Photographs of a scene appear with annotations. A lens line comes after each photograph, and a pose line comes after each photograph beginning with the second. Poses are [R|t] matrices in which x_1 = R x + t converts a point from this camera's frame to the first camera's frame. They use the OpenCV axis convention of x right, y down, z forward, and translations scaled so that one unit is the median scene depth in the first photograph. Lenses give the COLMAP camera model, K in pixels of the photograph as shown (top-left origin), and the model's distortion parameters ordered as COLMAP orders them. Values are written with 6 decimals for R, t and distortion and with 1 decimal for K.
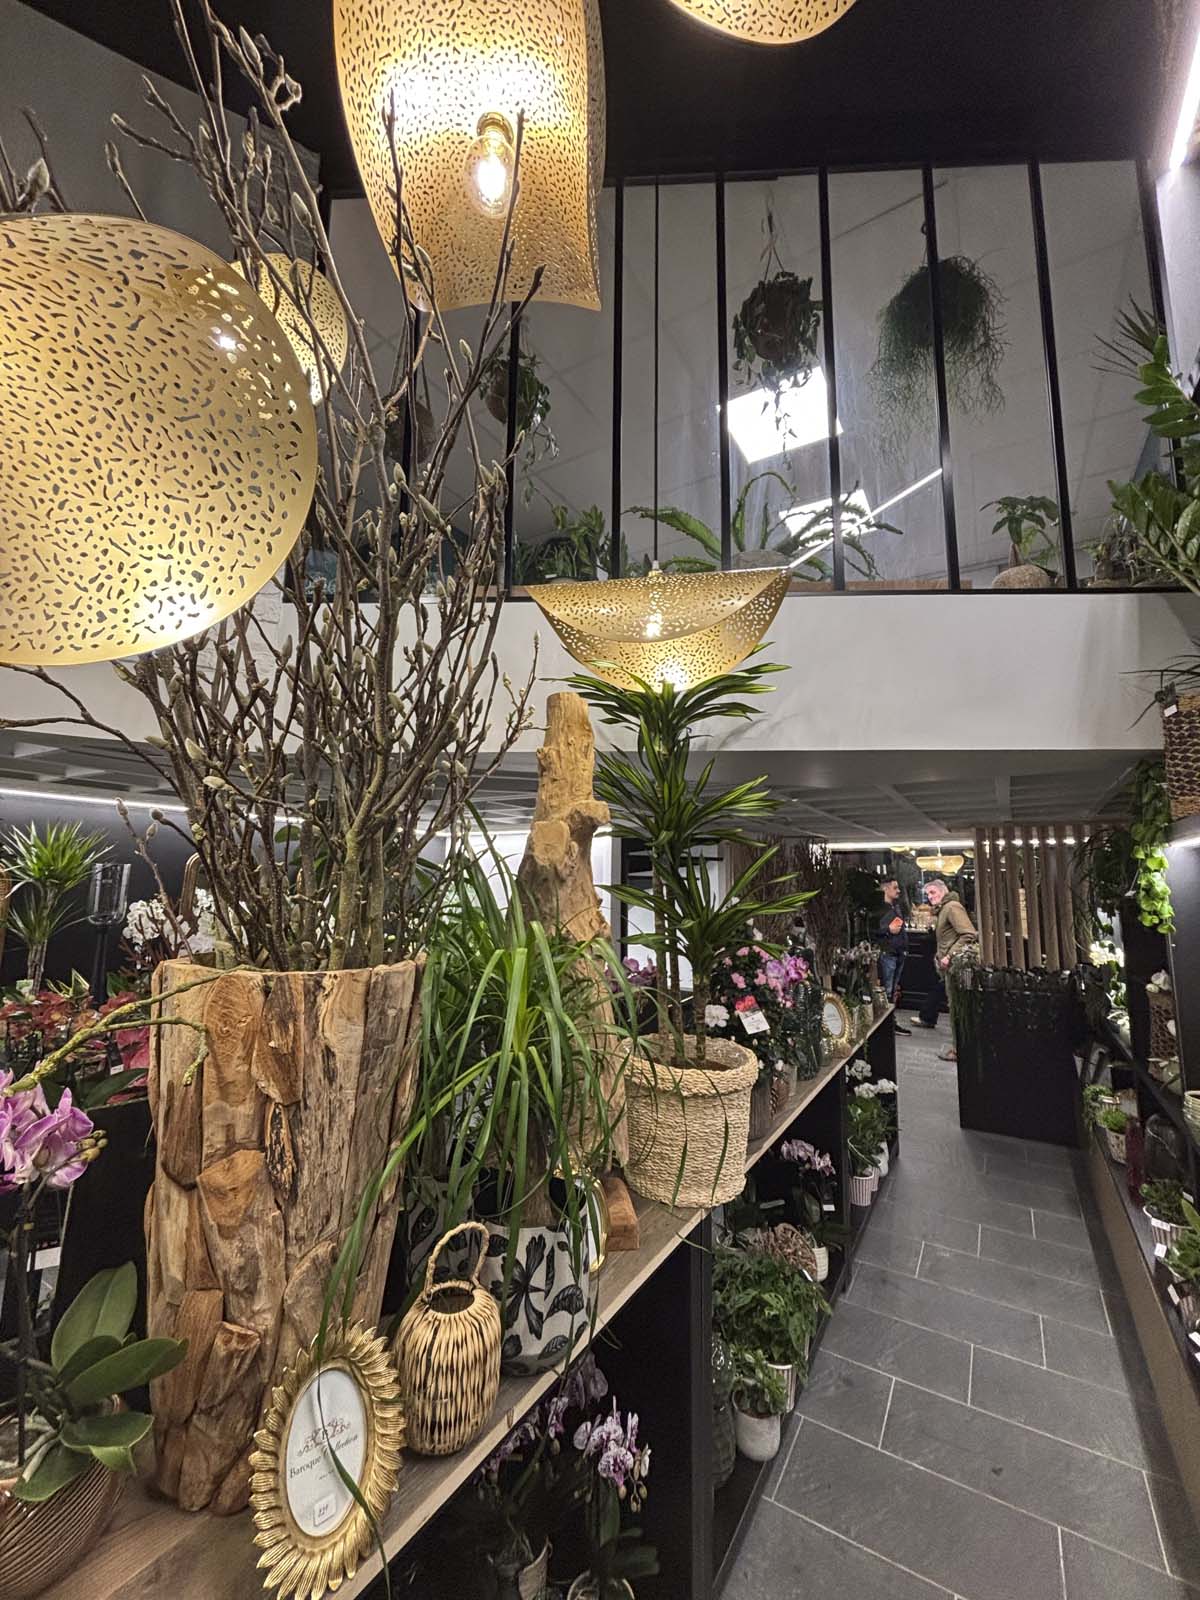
lens RADIAL K [[648.0, 0, 605.7], [0, 648.0, 803.6], [0, 0, 1]] dist [0.001753, 0.000554]
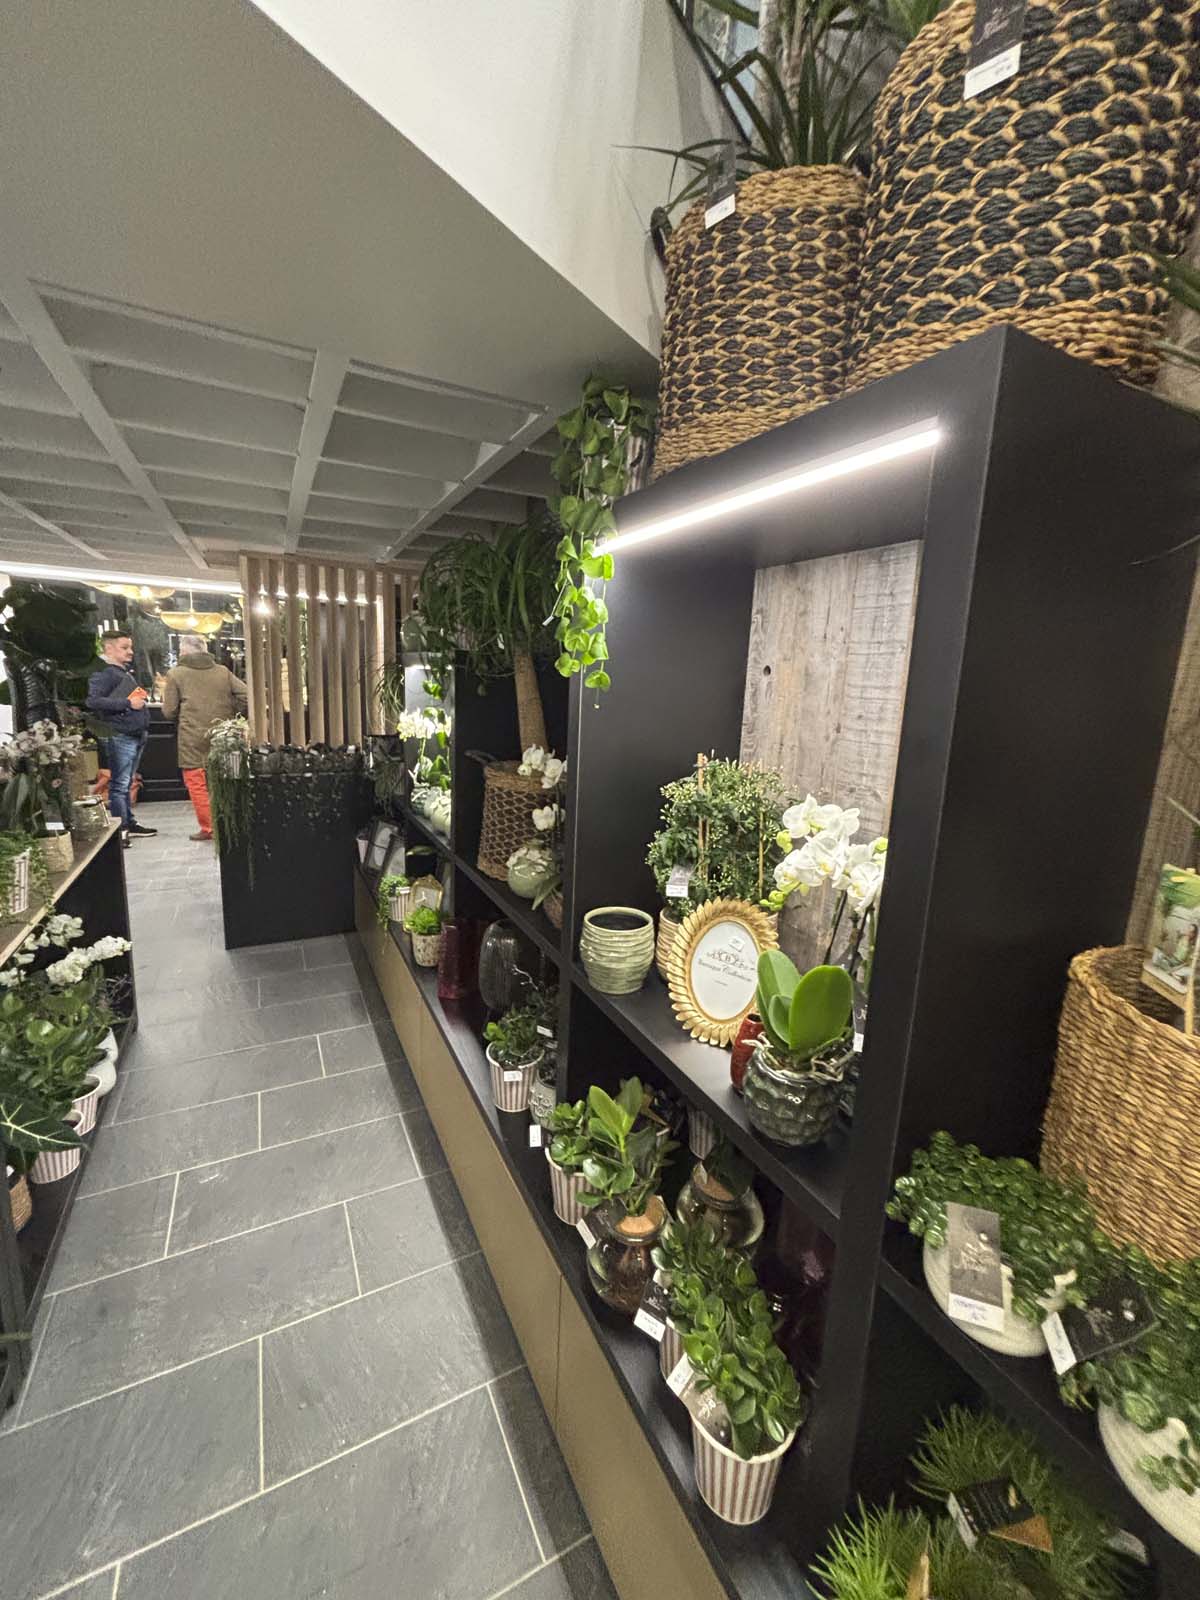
lens RADIAL K [[648.0, 0, 605.7], [0, 648.0, 803.6], [0, 0, 1]] dist [0.001753, 0.000554]
pose [[0.511237, -0.144818, 0.847151, 0.167921], [-0.148001, 0.956141, 0.252765, 0.074918], [-0.846600, -0.254603, 0.467382, 0.340911]]
